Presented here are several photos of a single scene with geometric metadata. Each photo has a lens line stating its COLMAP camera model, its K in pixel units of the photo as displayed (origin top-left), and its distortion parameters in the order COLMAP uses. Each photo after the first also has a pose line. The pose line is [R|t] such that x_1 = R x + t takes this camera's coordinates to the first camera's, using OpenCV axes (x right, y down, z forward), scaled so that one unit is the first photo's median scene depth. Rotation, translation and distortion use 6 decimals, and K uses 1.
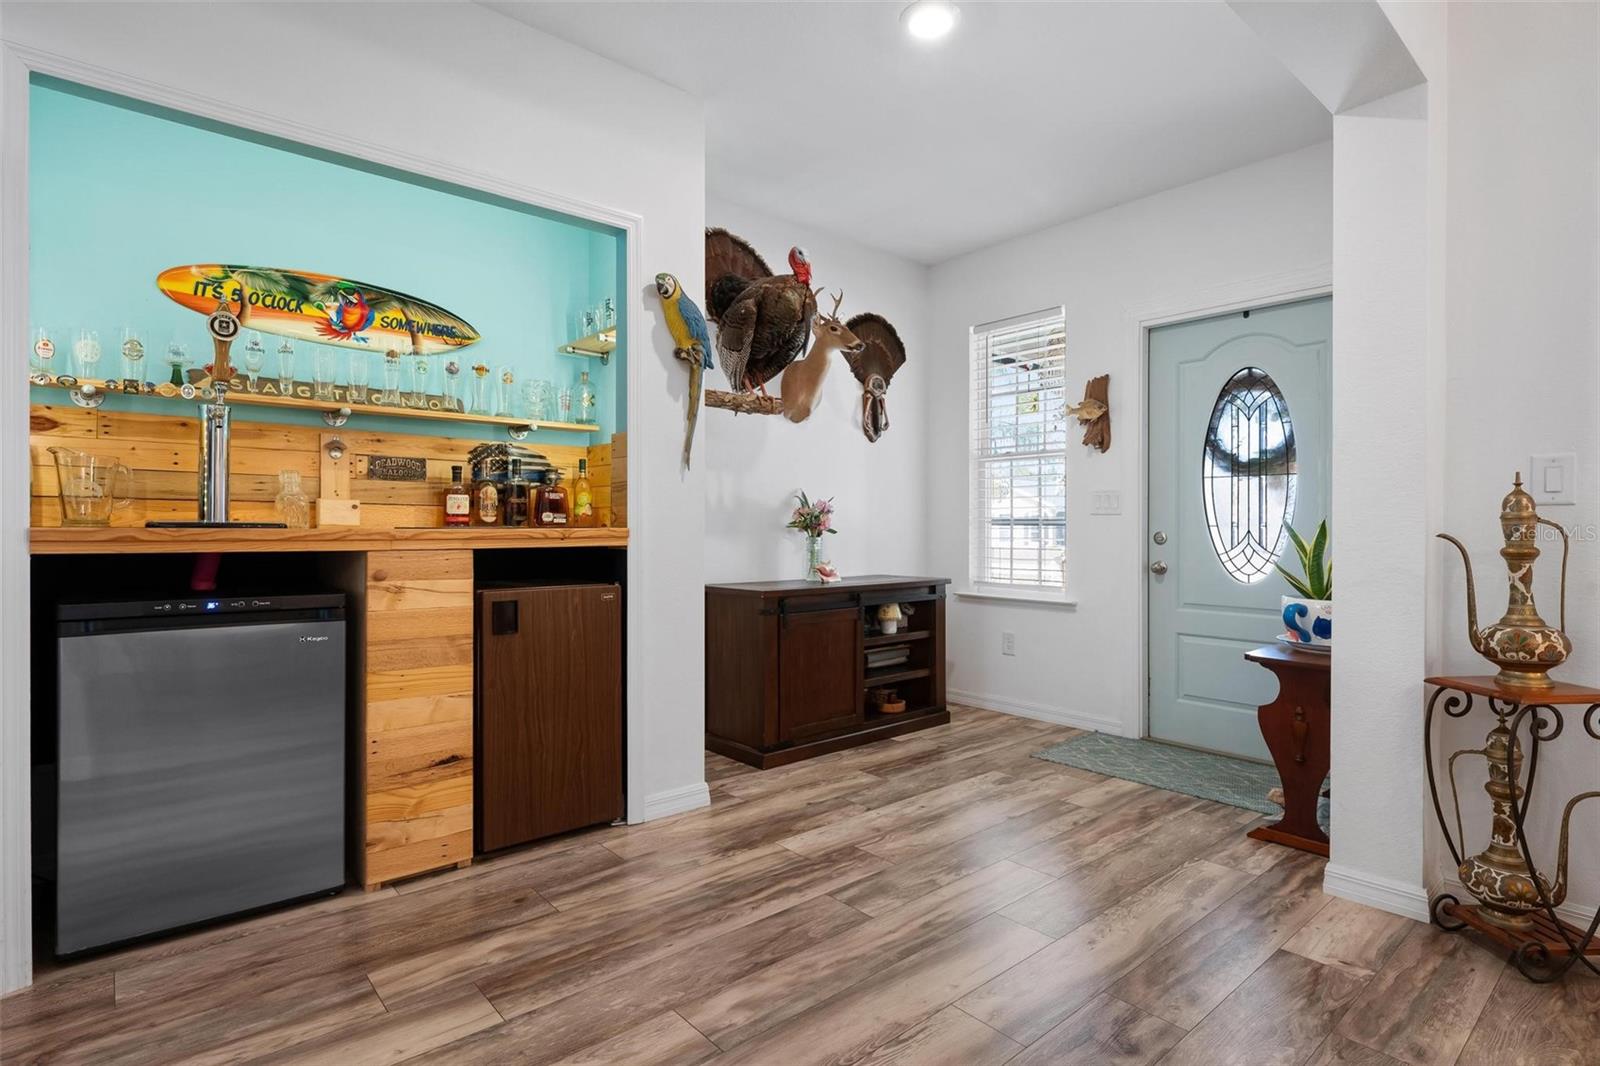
lens RADIAL K [[803.2, 0, 803.0], [0, 803.2, 530.8], [0, 0, 1]] dist [-0.000977, 0.000965]
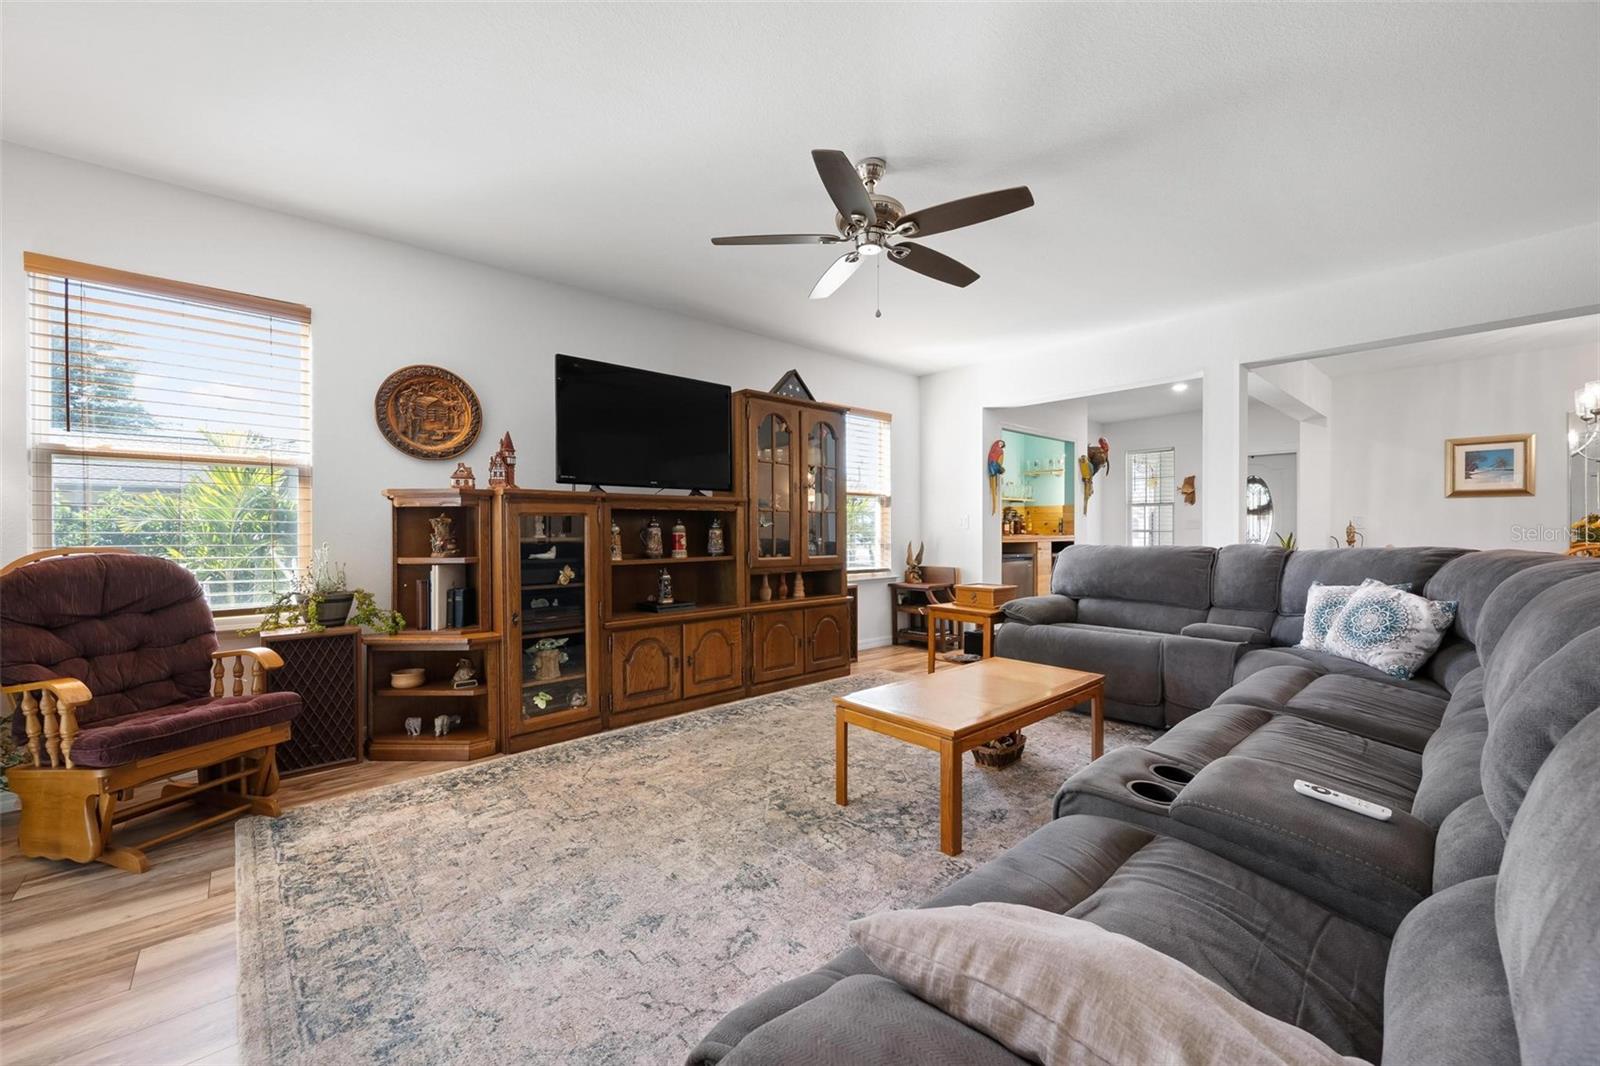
lens RADIAL K [[622.9, 0, 802.1], [0, 622.9, 534.0], [0, 0, 1]] dist [-0.000840, -0.000013]
pose [[0.999979, -0.003797, 0.005230, -1.338278], [0.003796, 0.999993, 0.000112, -0.012650], [-0.005230, -0.000093, 0.999986, -1.503027]]
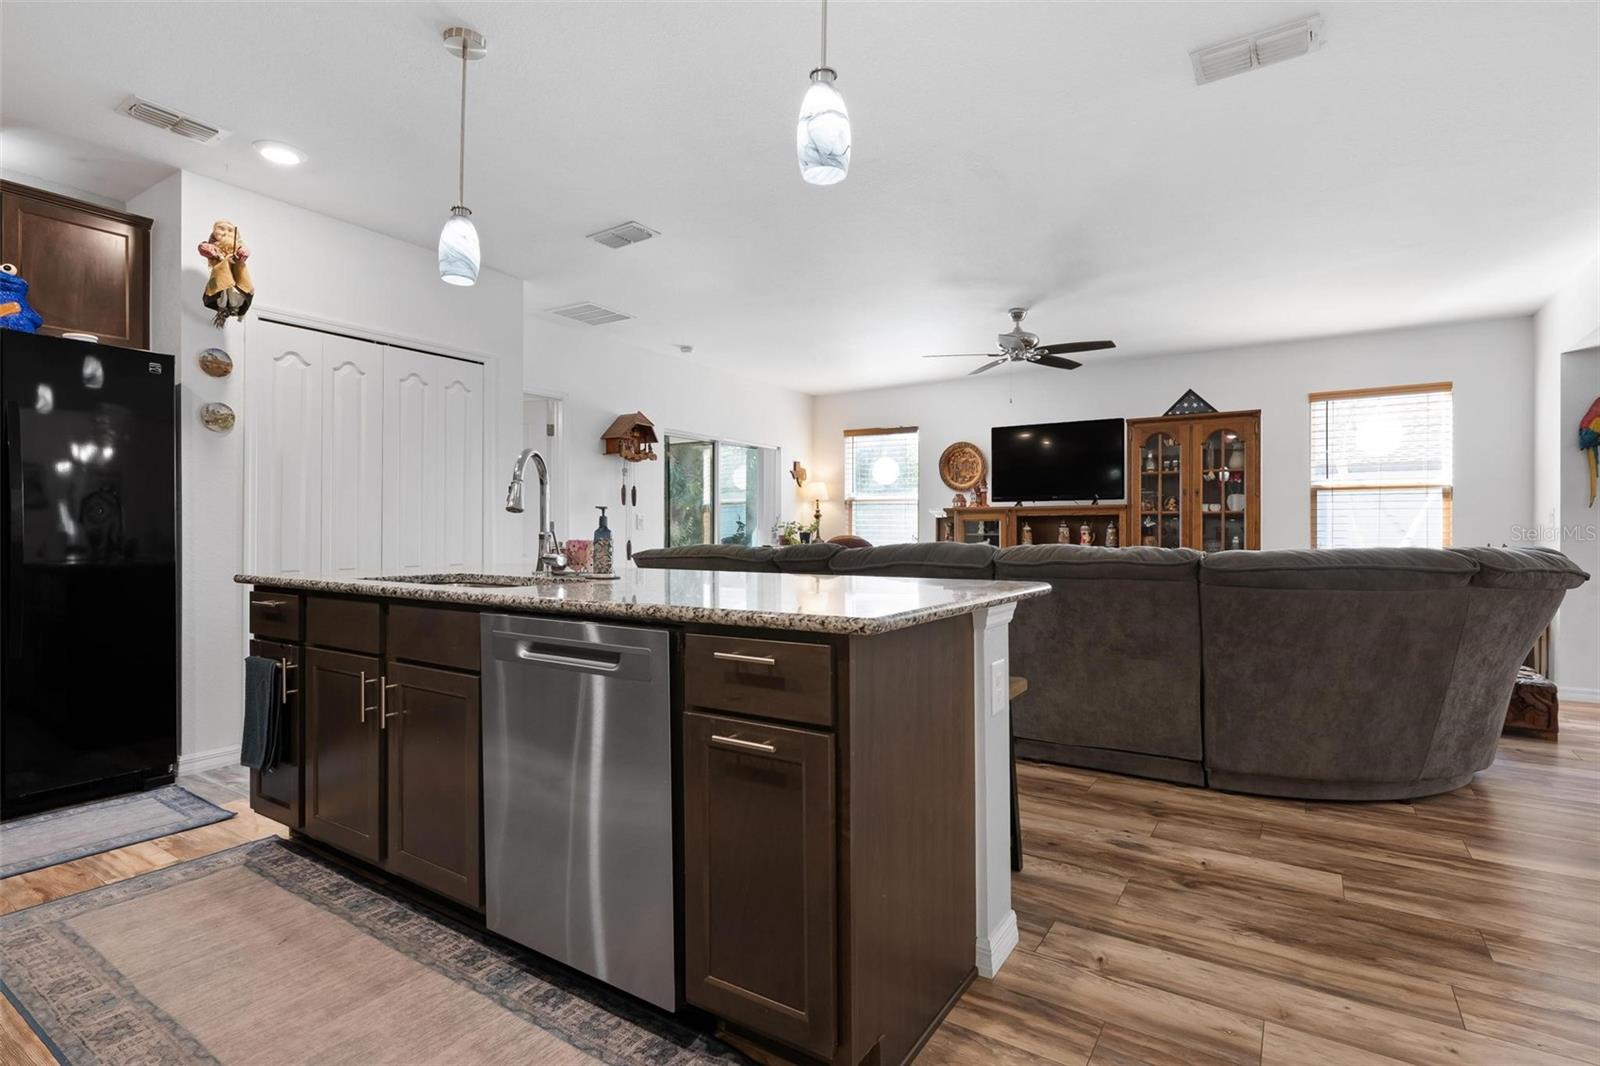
lens RADIAL K [[776.3, 0, 801.2], [0, 776.3, 531.4], [0, 0, 1]] dist [0.000951, -0.000075]
pose [[0.269624, -0.003628, -0.962959, 0.538088], [-0.007369, 0.999956, -0.005830, 0.005869], [0.962938, 0.008668, 0.269585, -1.614973]]
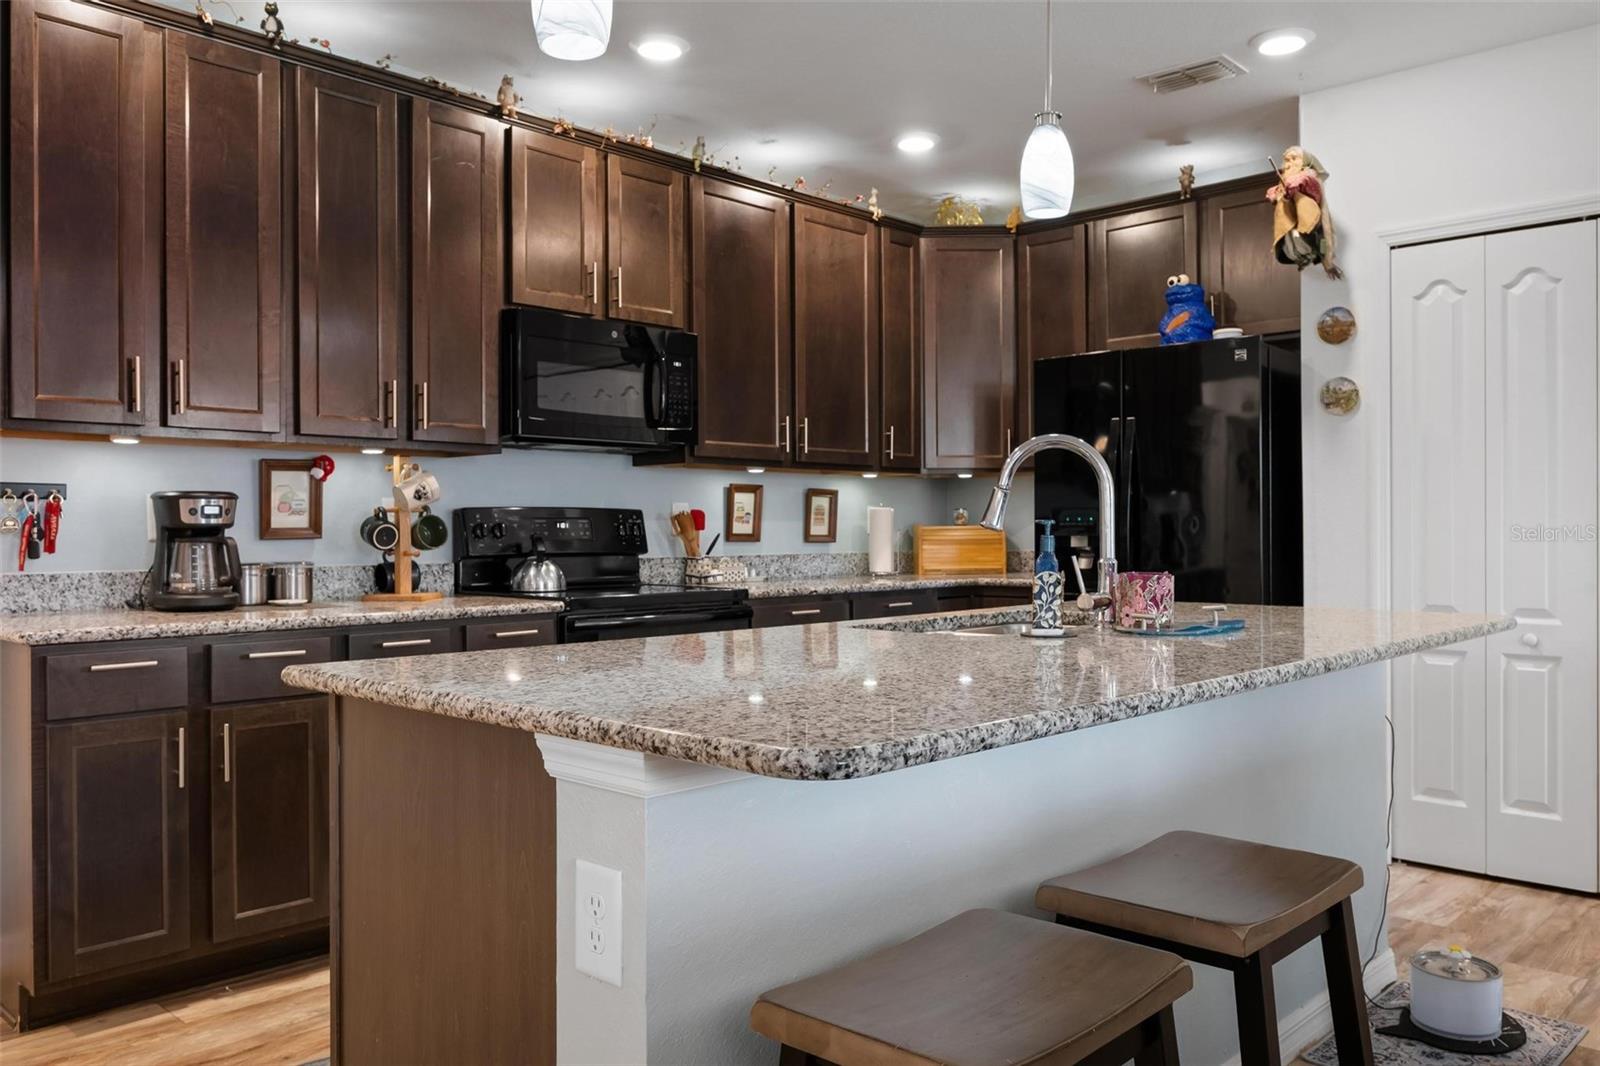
lens RADIAL K [[1231.9, 0, 804.3], [0, 1231.9, 529.9], [0, 0, 1]] dist [-0.002889, 0.003390]
pose [[-0.995338, 0.000123, -0.096452, -0.128082], [-0.000503, 0.999979, 0.006467, -0.024715], [0.096450, 0.006486, -0.995317, -0.734961]]
